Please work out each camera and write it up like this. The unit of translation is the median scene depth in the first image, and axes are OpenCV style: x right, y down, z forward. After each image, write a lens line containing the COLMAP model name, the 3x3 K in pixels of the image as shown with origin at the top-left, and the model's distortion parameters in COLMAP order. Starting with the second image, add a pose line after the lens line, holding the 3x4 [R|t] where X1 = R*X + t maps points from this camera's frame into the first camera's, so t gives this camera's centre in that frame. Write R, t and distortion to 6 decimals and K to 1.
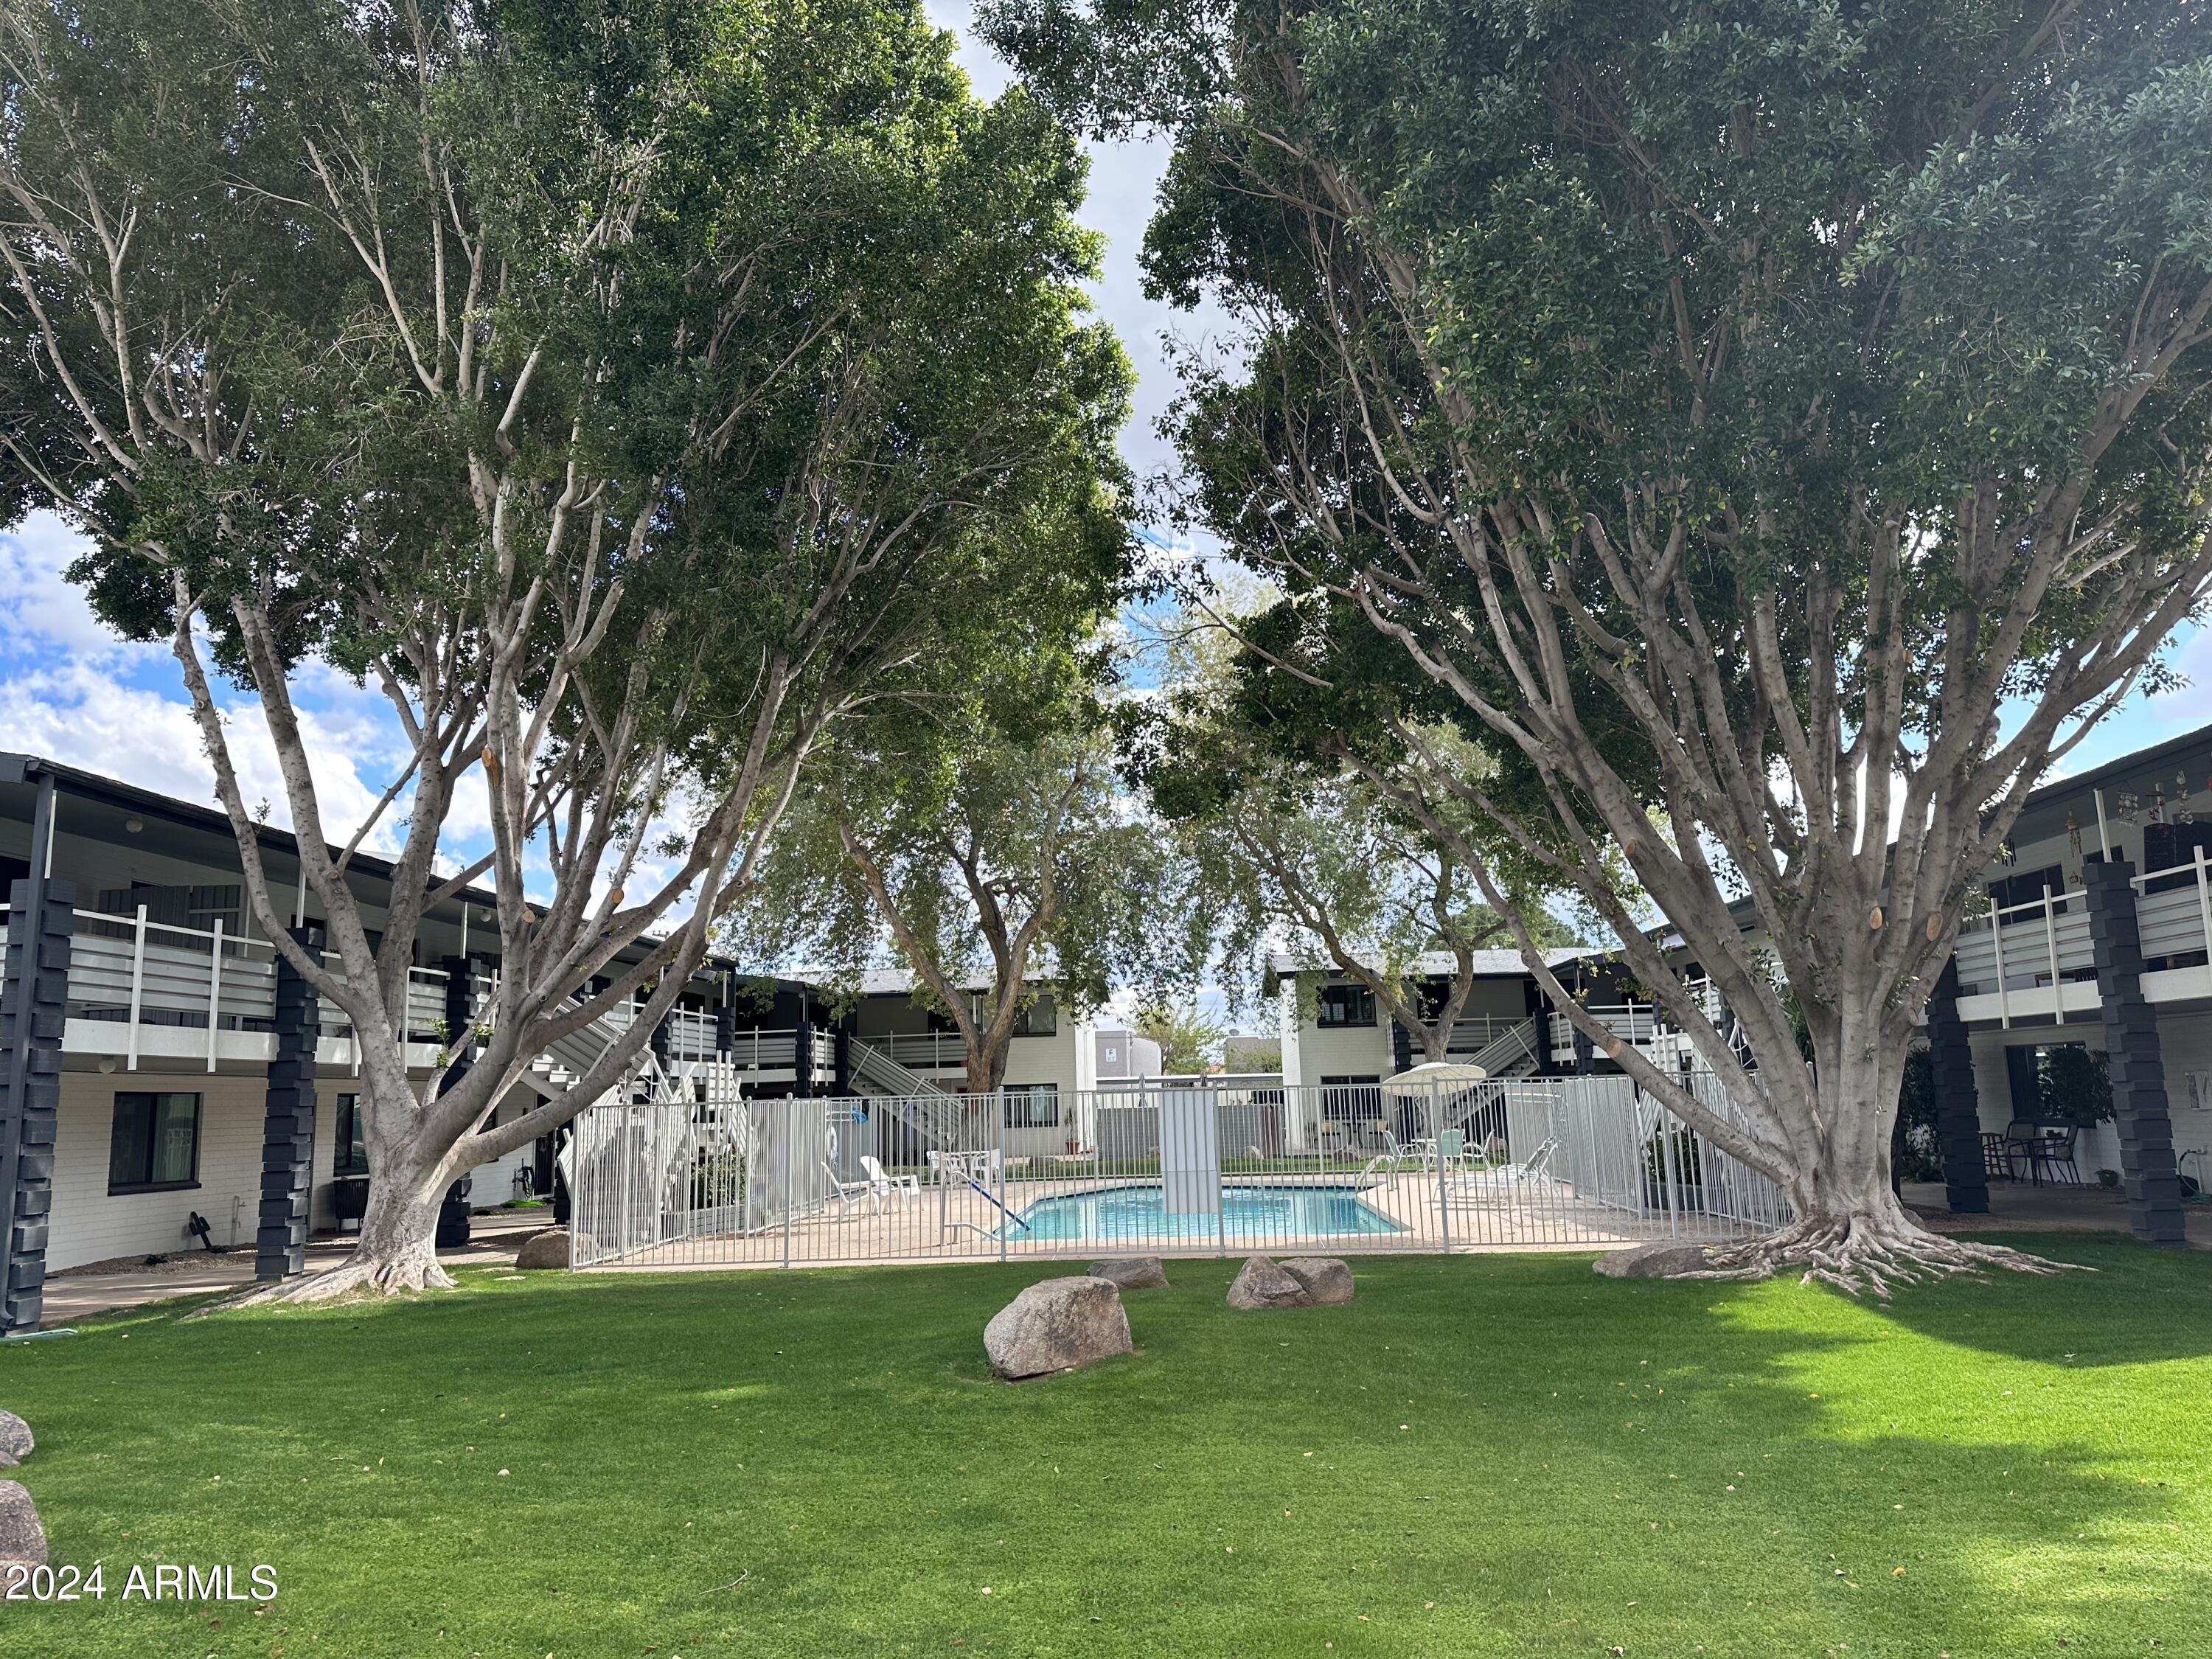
lens RADIAL K [[1580.4, 0, 1101.5], [0, 1580.4, 828.6], [0, 0, 1]] dist [0.048305, -0.046617]
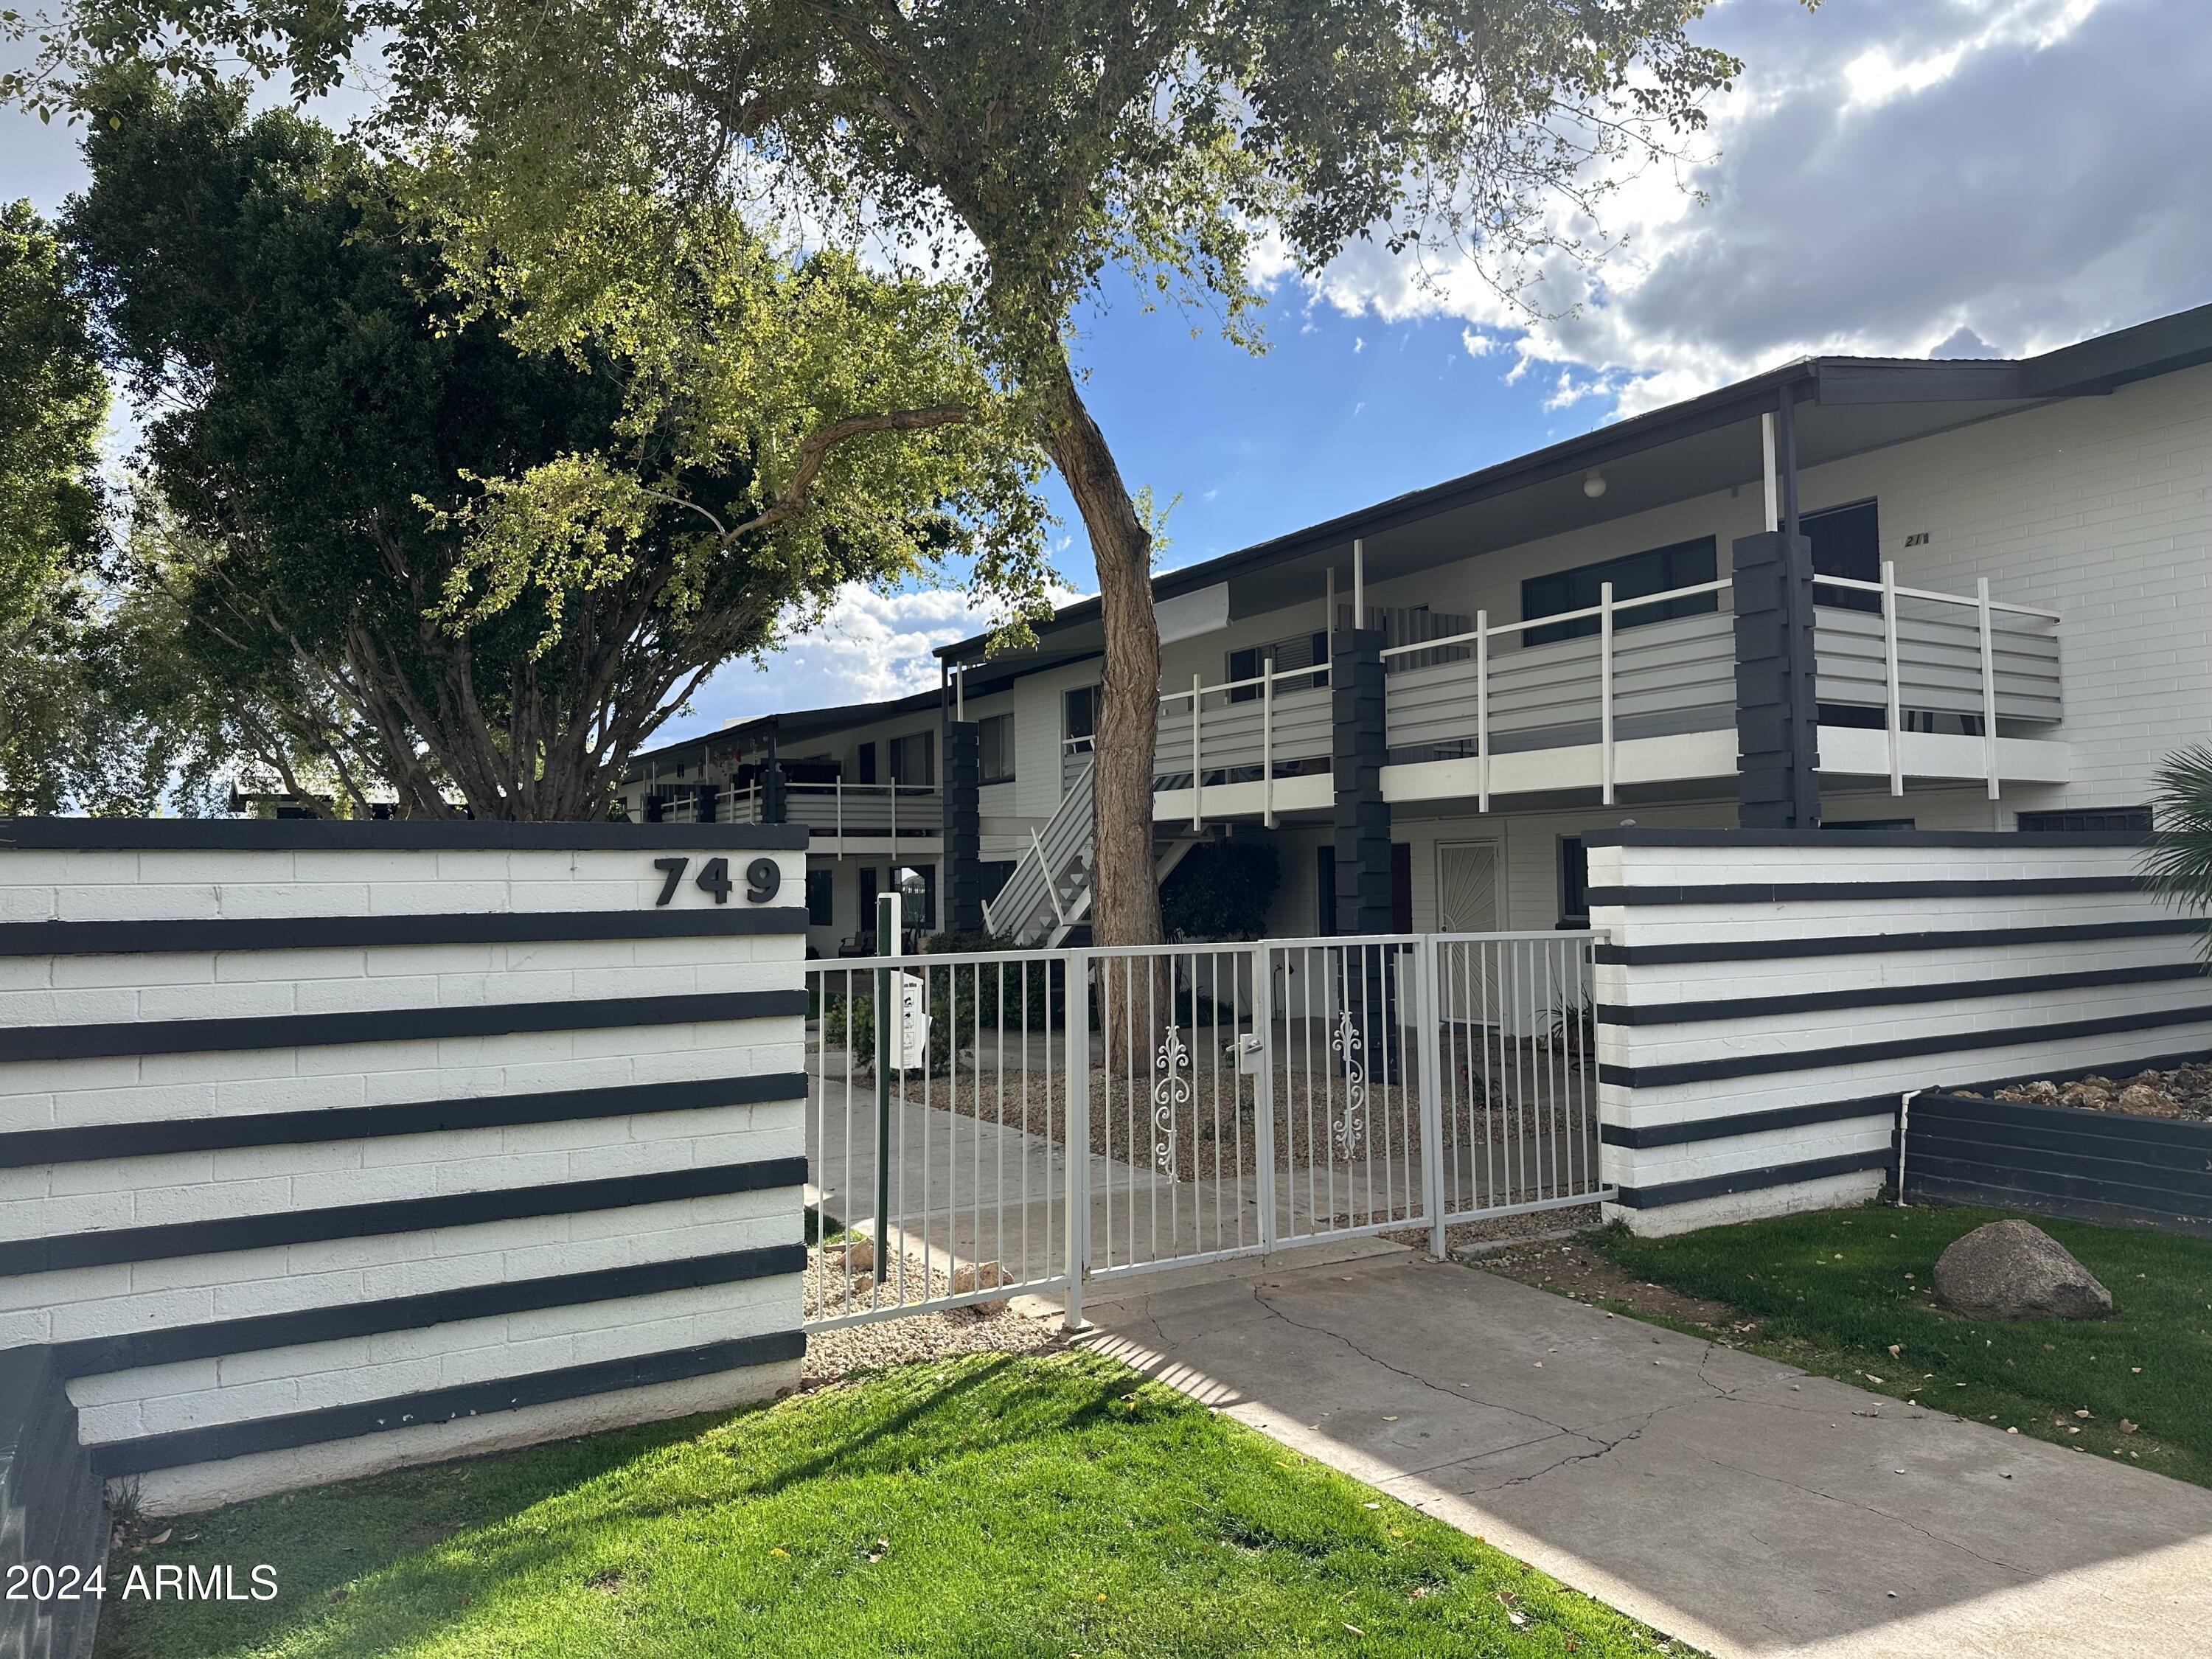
lens RADIAL K [[1580.4, 0, 1112.8], [0, 1580.4, 811.0], [0, 0, 1]] dist [0.048305, -0.046617]
pose [[0.829809, 0.044790, 0.556248, -0.007754], [-0.105890, 0.991303, 0.078145, -0.068461], [-0.547910, -0.123746, 0.827334, -0.381158]]
